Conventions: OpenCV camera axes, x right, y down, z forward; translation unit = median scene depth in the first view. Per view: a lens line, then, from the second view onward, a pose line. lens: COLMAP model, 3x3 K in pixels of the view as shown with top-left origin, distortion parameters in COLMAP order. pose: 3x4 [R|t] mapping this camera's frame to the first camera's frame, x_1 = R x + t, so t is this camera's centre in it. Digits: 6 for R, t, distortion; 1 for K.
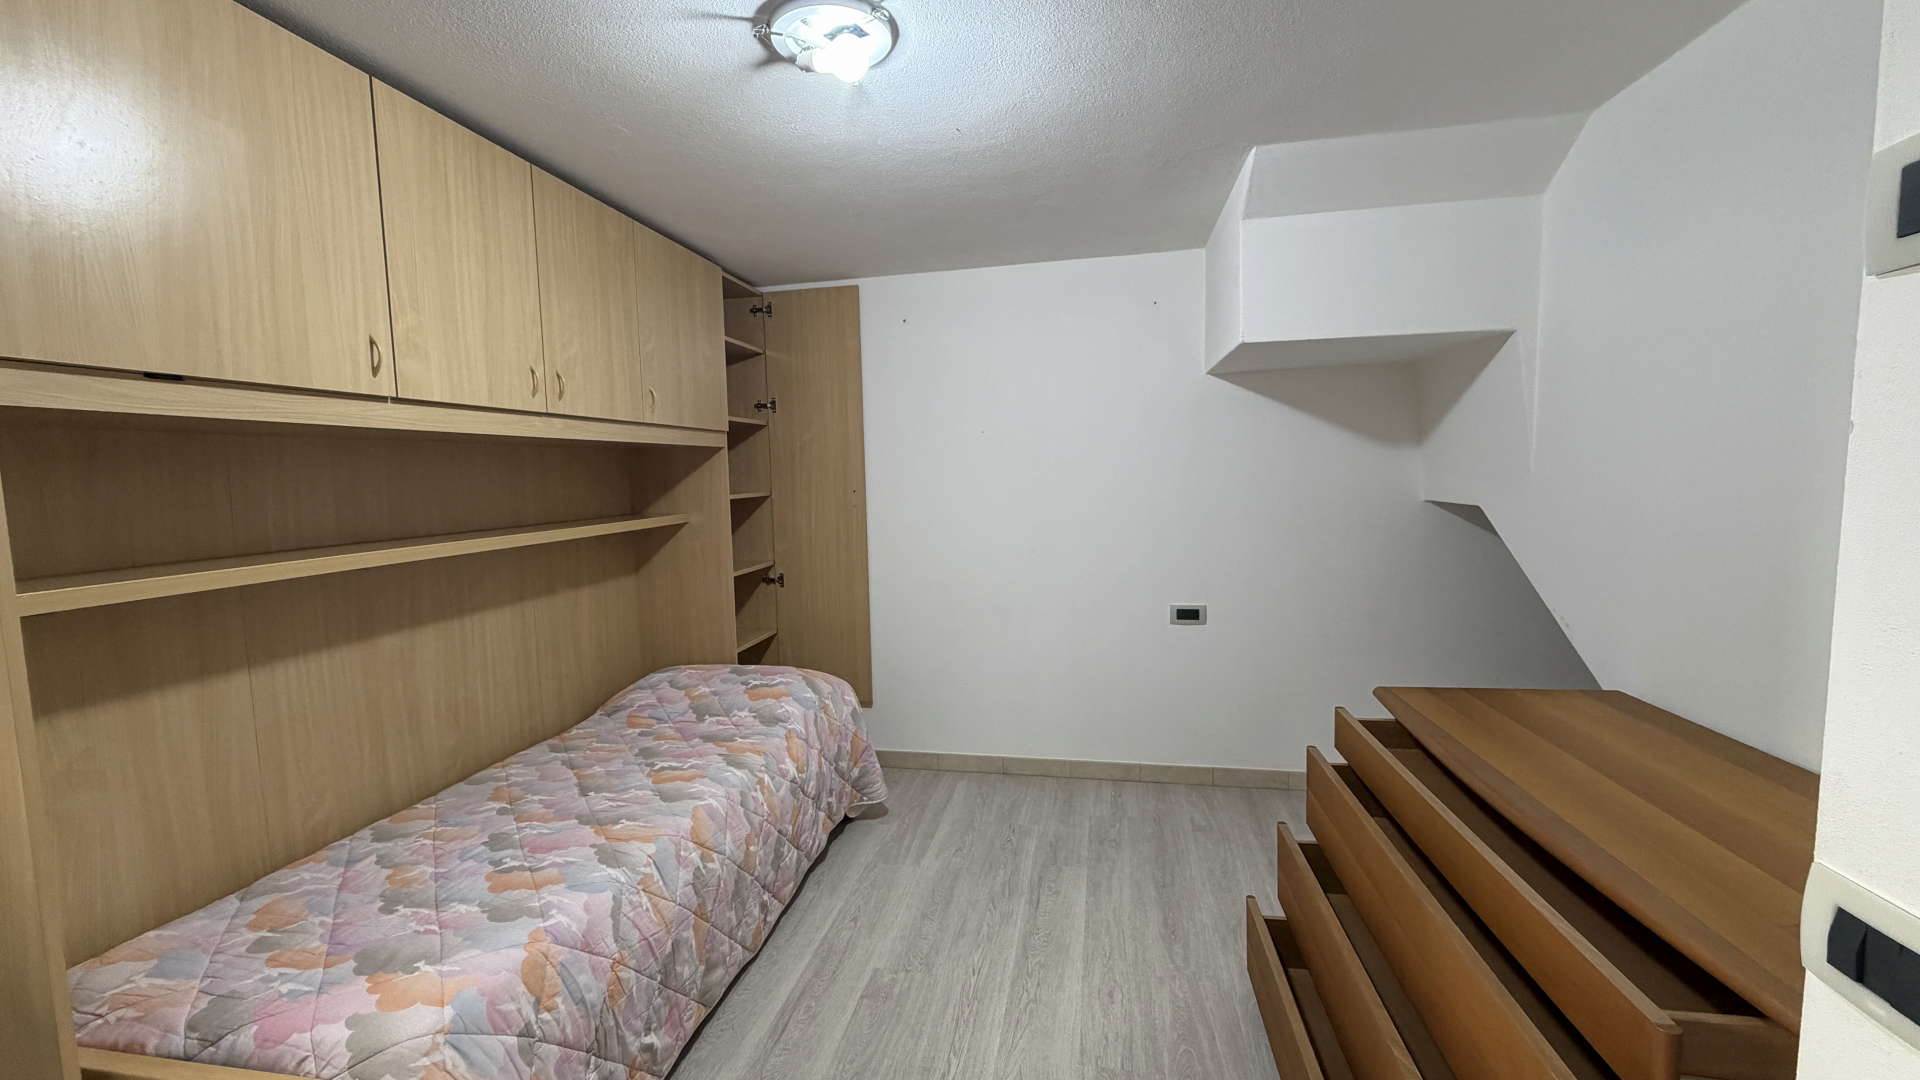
lens RADIAL K [[761.4, 0, 961.3], [0, 761.4, 540.3], [0, 0, 1]] dist [0.001941, 0.000239]
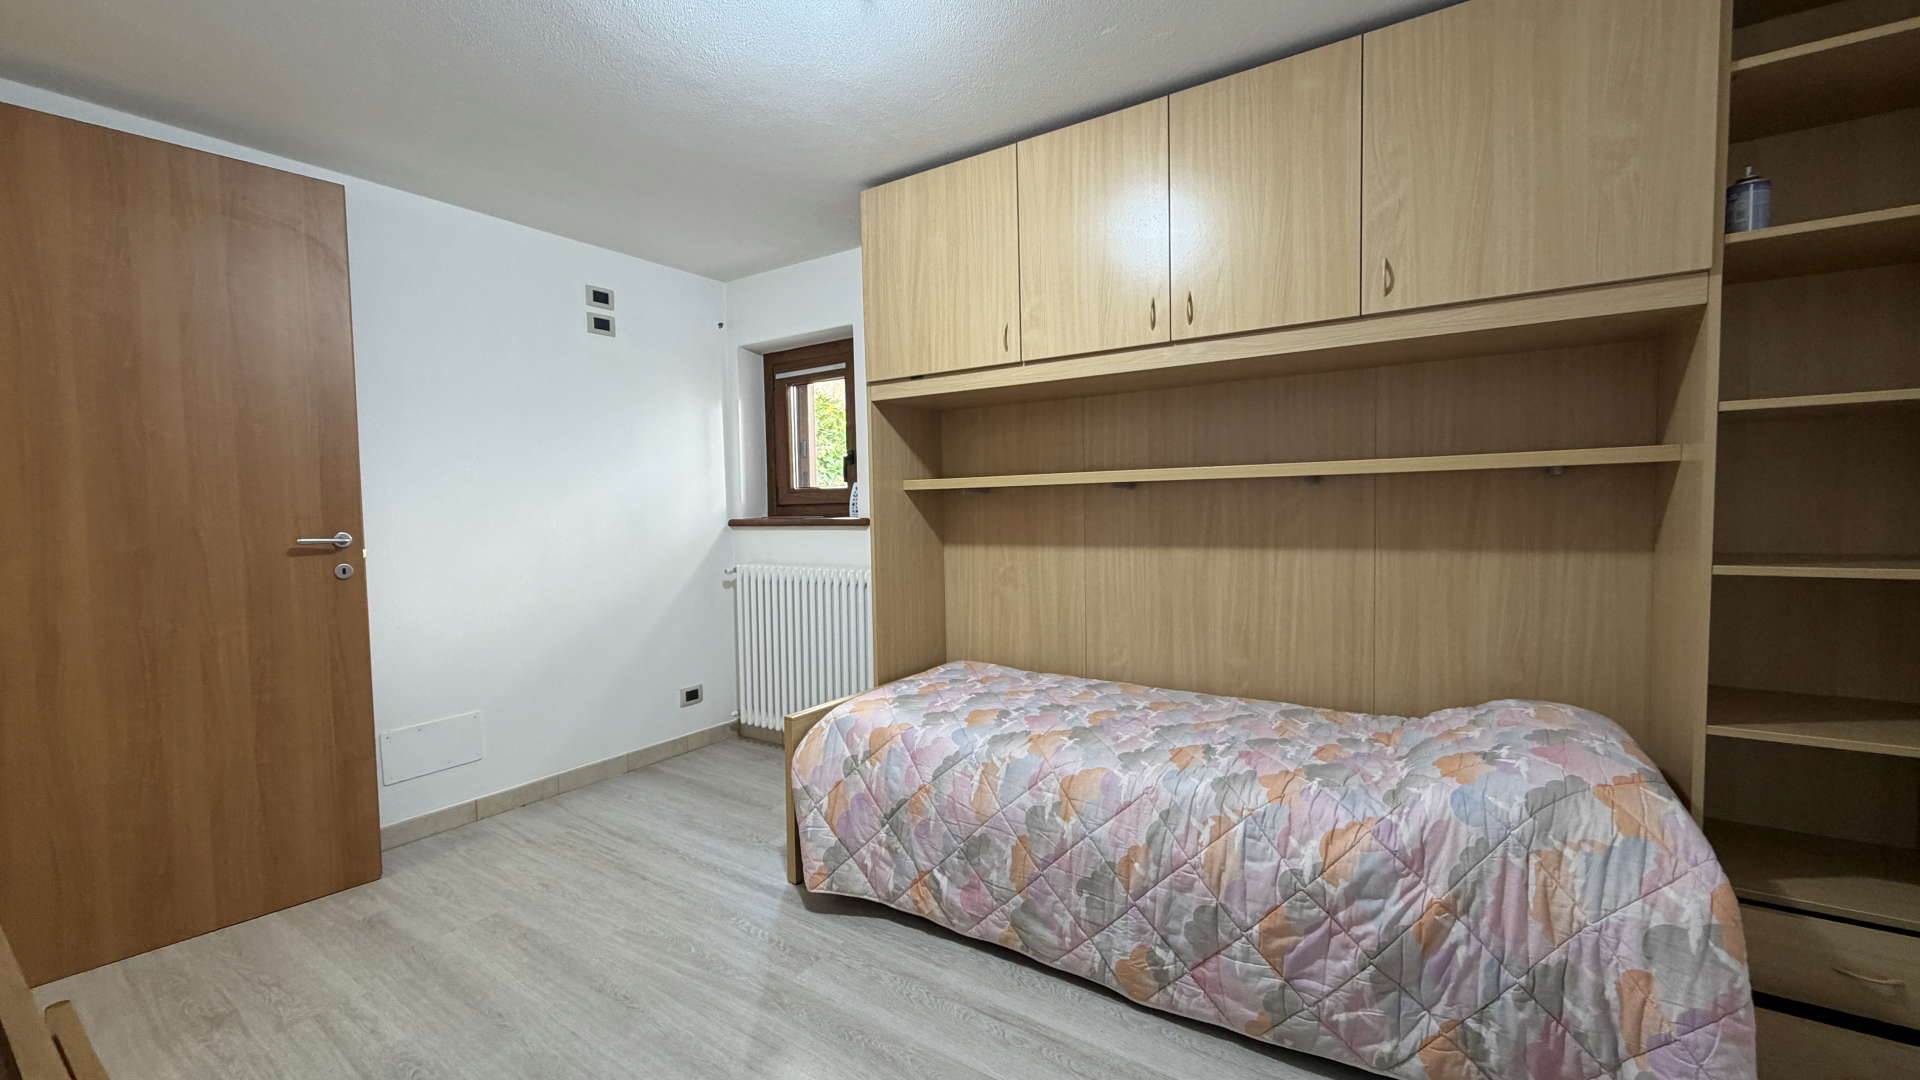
lens RADIAL K [[761.4, 0, 943.6], [0, 761.4, 540.0], [0, 0, 1]] dist [0.001941, 0.000239]
pose [[-0.408341, 0.076685, -0.909603, 0.451077], [-0.052080, 0.992885, 0.107086, 0.000946], [0.911343, 0.091100, -0.401441, 1.018818]]
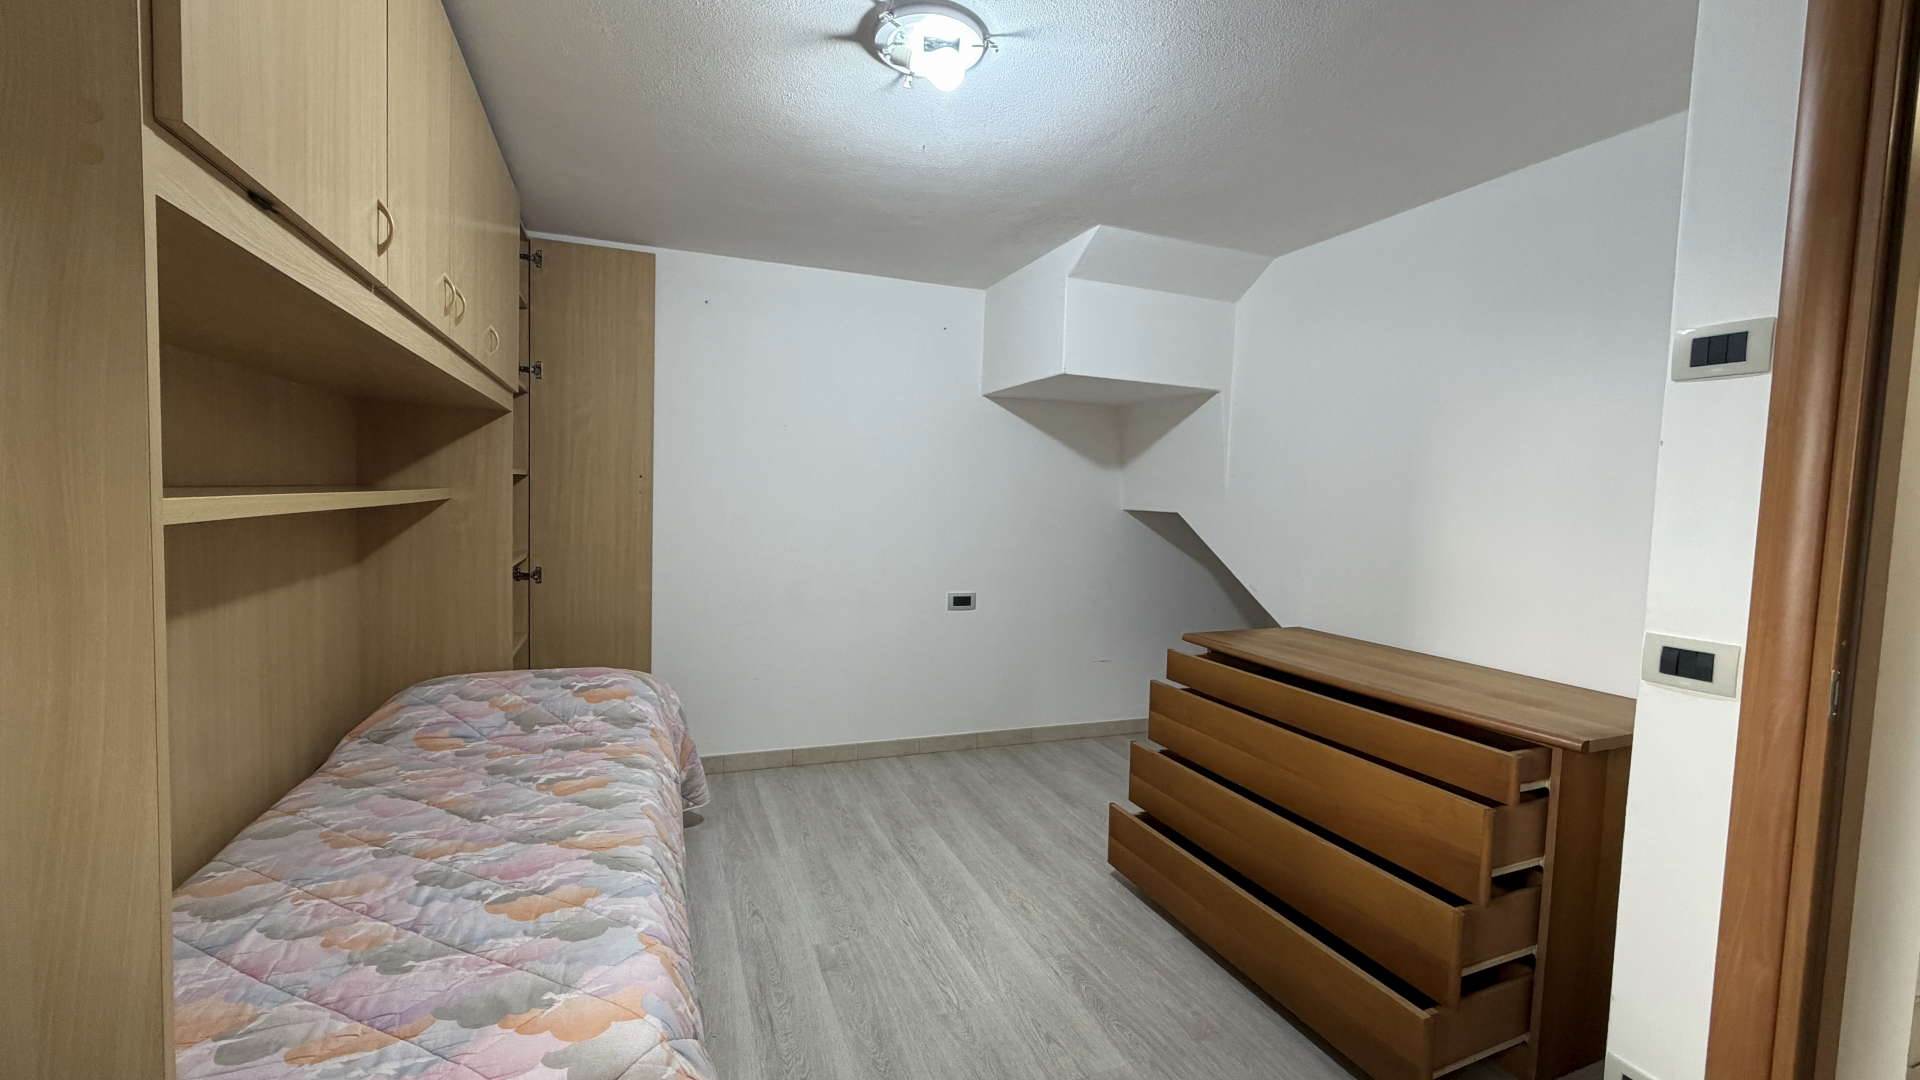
lens RADIAL K [[761.4, 0, 952.4], [0, 761.4, 538.8], [0, 0, 1]] dist [0.001941, 0.000239]
pose [[0.842836, 0.021978, 0.537722, -0.463355], [-0.004954, 0.999440, -0.033085, 0.057256], [-0.538148, 0.025222, 0.842473, 0.047214]]
